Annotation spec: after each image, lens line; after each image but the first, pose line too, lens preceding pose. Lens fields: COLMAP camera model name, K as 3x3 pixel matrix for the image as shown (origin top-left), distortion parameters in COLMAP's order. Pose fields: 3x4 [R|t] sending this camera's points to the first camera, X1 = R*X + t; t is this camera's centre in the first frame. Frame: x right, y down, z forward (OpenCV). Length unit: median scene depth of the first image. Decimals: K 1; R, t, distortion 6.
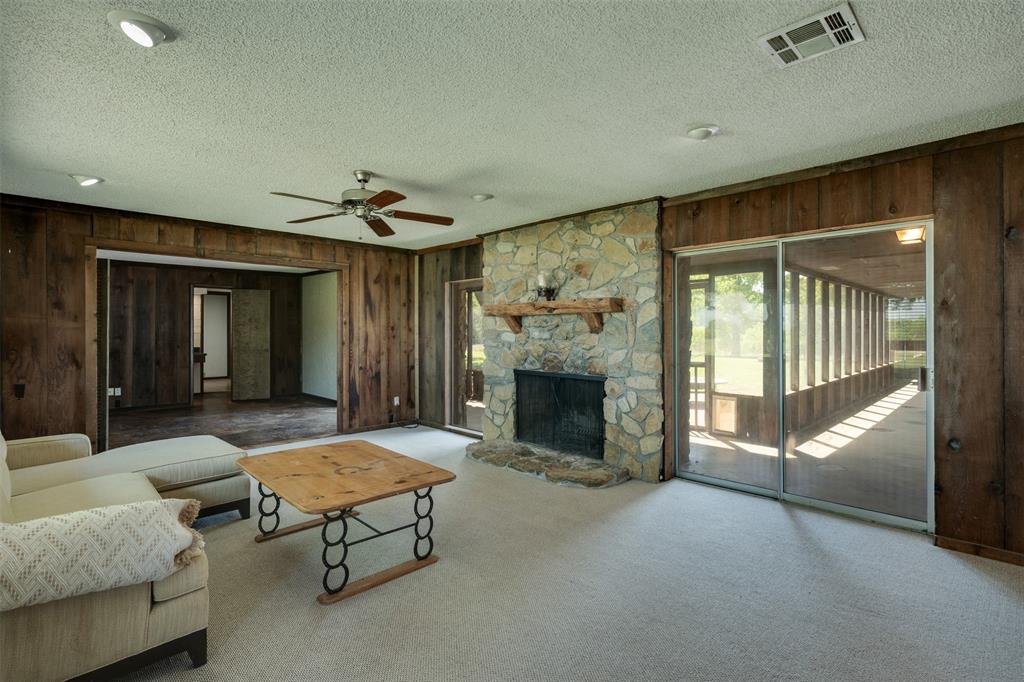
lens RADIAL K [[489.4, 0, 509.6], [0, 489.4, 328.9], [0, 0, 1]] dist [0.000450, 0.000119]
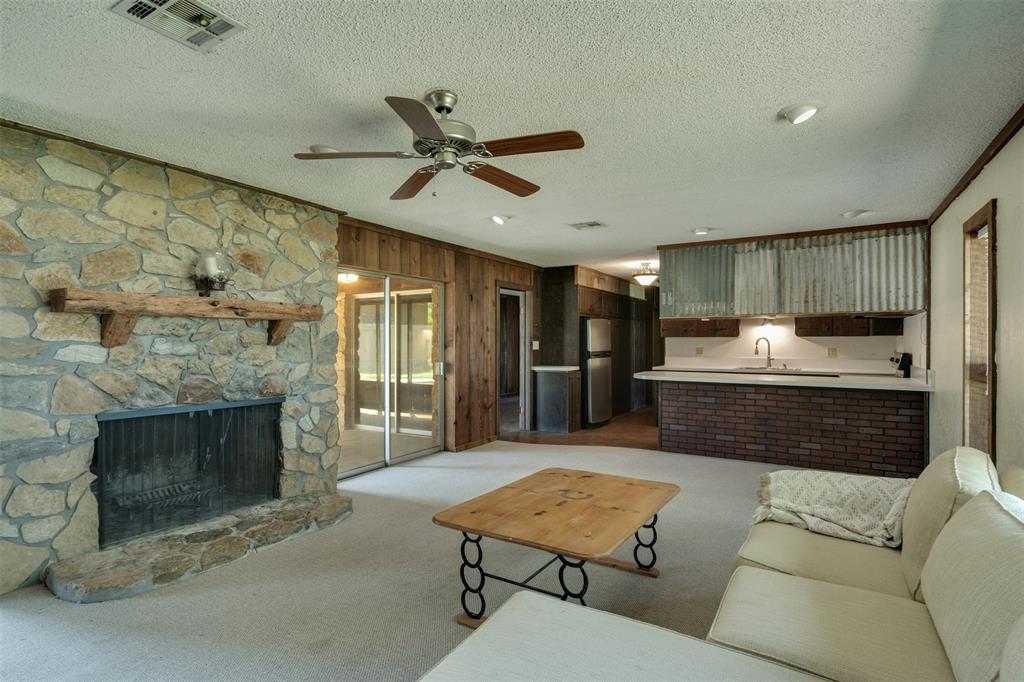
lens RADIAL K [[519.9, 0, 512.0], [0, 519.9, 341.0], [0, 0, 1]] dist [0.001588, 0.000263]
pose [[-0.243932, 0.002480, 0.969789, -0.689549], [-0.006018, 0.999974, -0.004071, 0.003054], [-0.969774, -0.006830, -0.243910, 0.752351]]
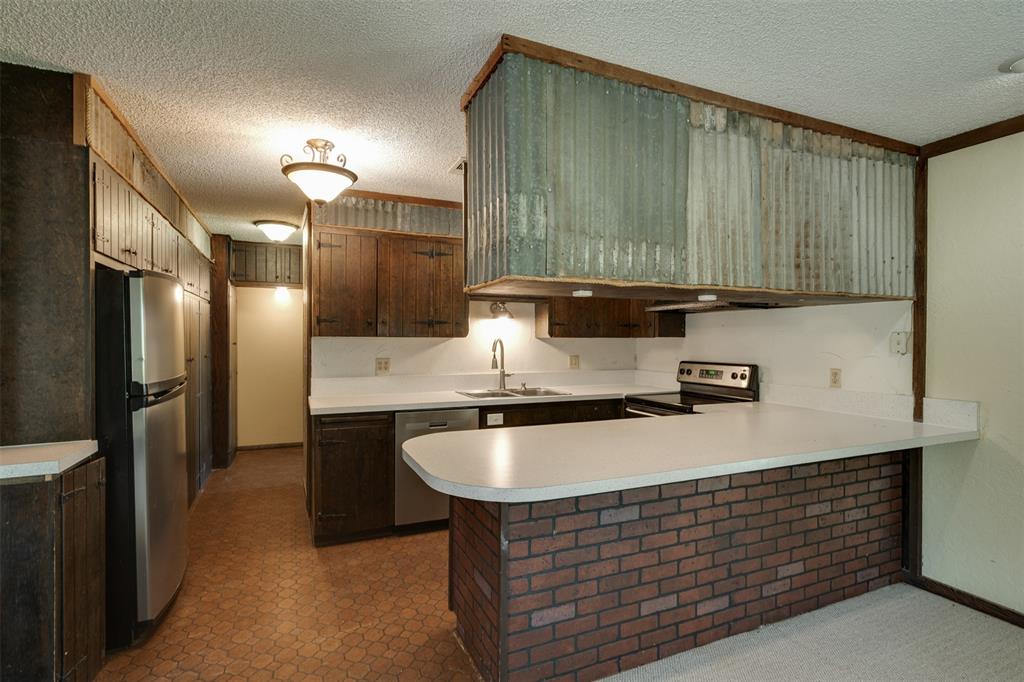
lens RADIAL K [[498.5, 0, 513.9], [0, 498.5, 339.5], [0, 0, 1]] dist [0.002559, 0.000790]
pose [[-0.935014, -0.001724, 0.354606, 0.266389], [-0.004063, 0.999975, -0.005854, -0.011193], [-0.354586, -0.006914, -0.934998, 0.455131]]
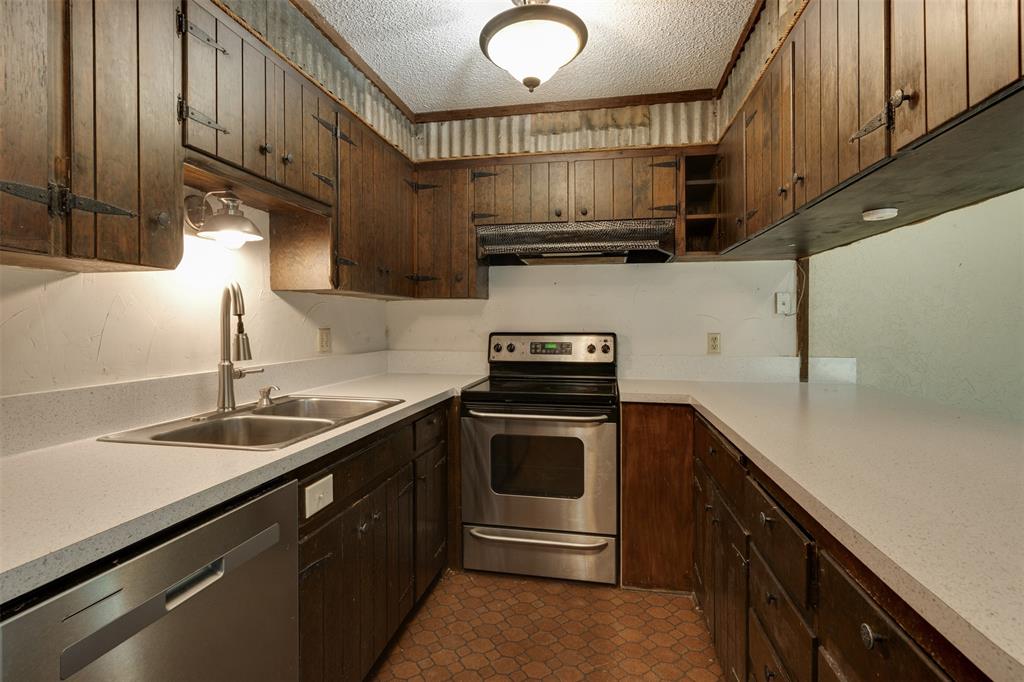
lens RADIAL K [[493.8, 0, 510.9], [0, 493.8, 326.3], [0, 0, 1]] dist [0.000480, 0.000168]
pose [[-0.827286, 0.002768, -0.561774, 0.615650], [0.001918, 0.999996, 0.002102, 0.010587], [0.561778, 0.000662, -0.827288, 0.057659]]
